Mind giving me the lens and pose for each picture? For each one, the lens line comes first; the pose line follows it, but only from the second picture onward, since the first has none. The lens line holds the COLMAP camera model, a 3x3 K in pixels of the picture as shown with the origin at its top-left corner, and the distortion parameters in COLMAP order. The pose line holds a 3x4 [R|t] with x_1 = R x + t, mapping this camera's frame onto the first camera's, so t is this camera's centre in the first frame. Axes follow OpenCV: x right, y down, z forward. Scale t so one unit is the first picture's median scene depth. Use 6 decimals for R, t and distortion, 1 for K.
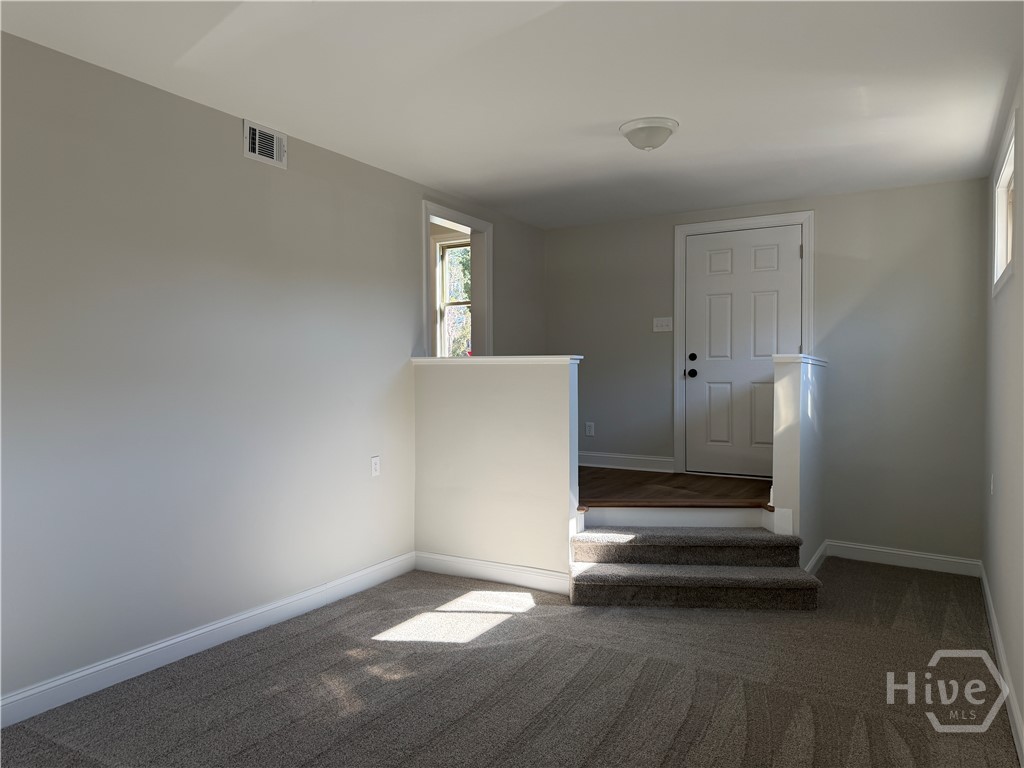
lens RADIAL K [[718.4, 0, 508.1], [0, 718.4, 383.5], [0, 0, 1]] dist [0.086145, -0.140776]
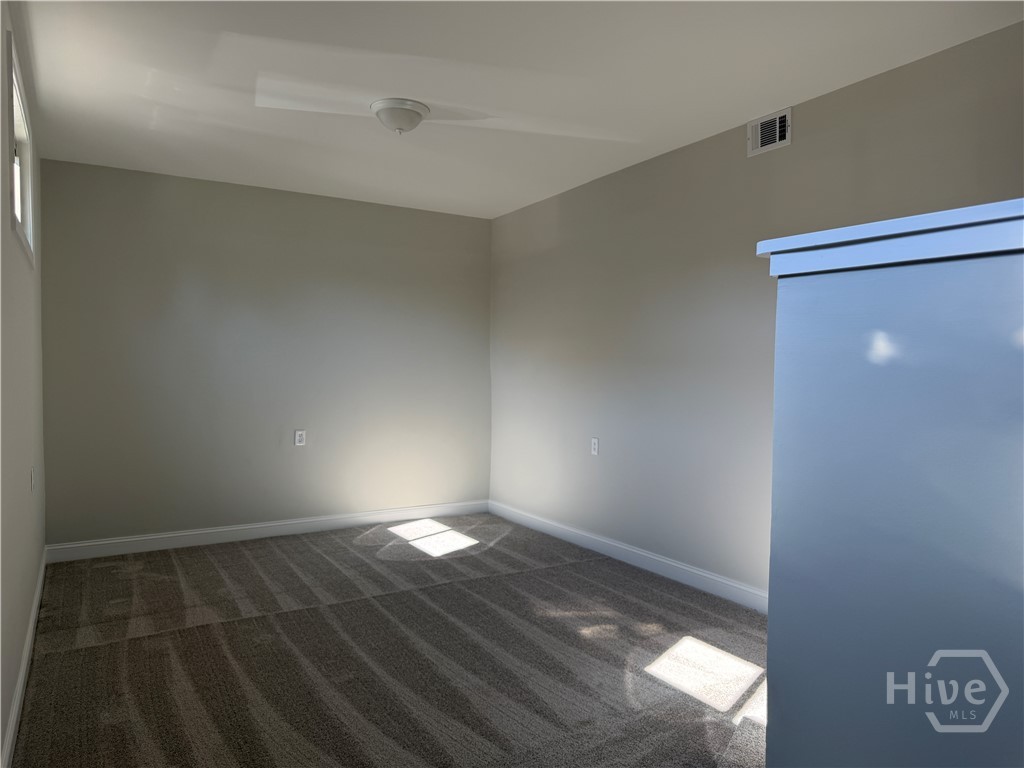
lens RADIAL K [[718.4, 0, 508.1], [0, 718.4, 383.5], [0, 0, 1]] dist [0.086145, -0.140776]
pose [[-0.476895, 0.030527, -0.878430, 0.725714], [-0.001104, 0.999375, 0.035329, -0.019967], [0.878959, 0.017818, -0.476564, 1.172259]]
